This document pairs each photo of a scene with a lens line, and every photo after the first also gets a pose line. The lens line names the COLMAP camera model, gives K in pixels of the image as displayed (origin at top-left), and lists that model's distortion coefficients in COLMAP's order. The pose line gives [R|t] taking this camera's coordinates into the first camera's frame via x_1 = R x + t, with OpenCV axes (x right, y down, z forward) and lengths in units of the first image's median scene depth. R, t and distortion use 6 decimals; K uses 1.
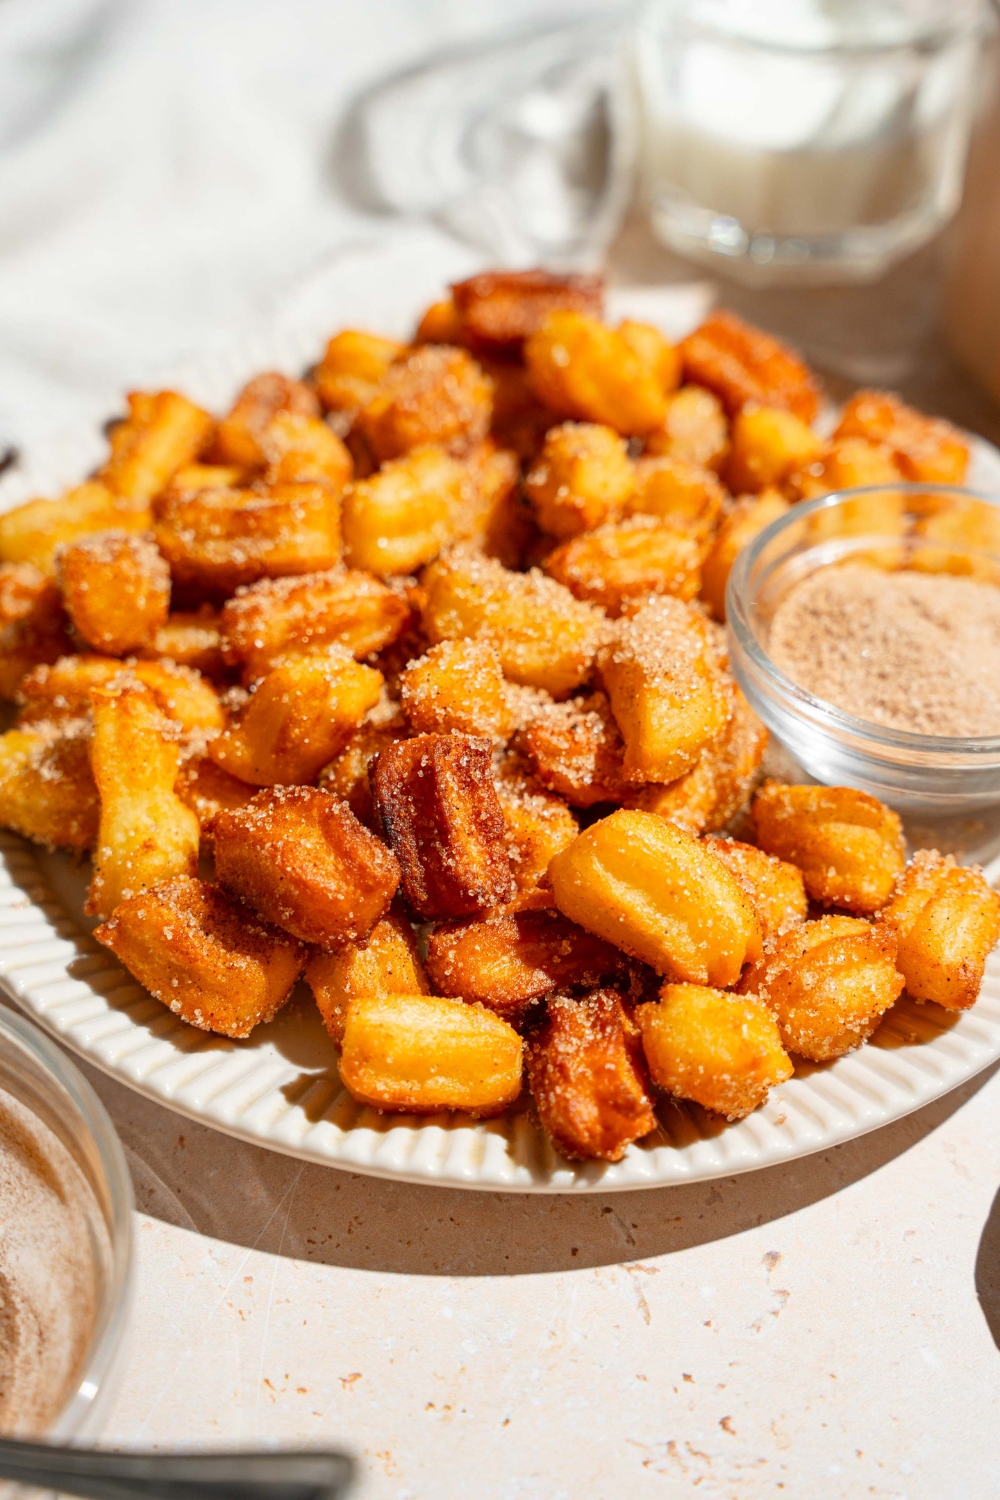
lens RADIAL K [[2423.6, 0, 514.5], [0, 2423.6, 749.6], [0, 0, 1]] dist [-0.063146, 0.000000]
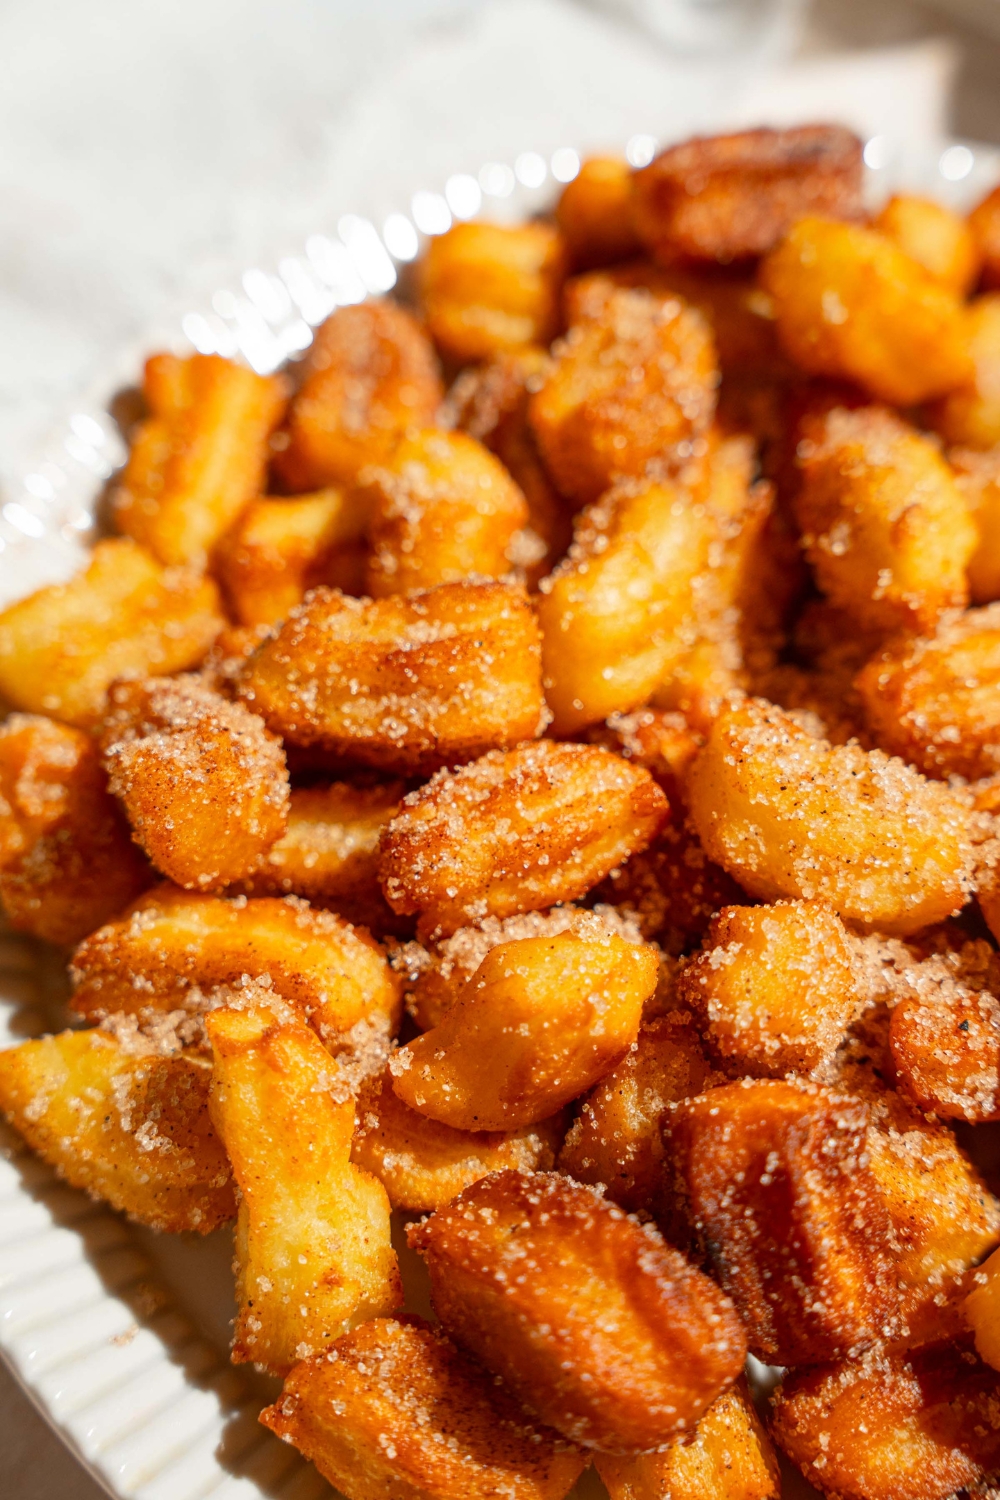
lens RADIAL K [[2609.9, 0, 499.2], [0, 2609.9, 759.6], [0, 0, 1]] dist [-0.046572, 0.000000]
pose [[0.996819, -0.064748, 0.046469, -0.127019], [0.051551, 0.968496, 0.243634, -0.254271], [-0.060780, -0.240464, 0.968753, 0.352338]]
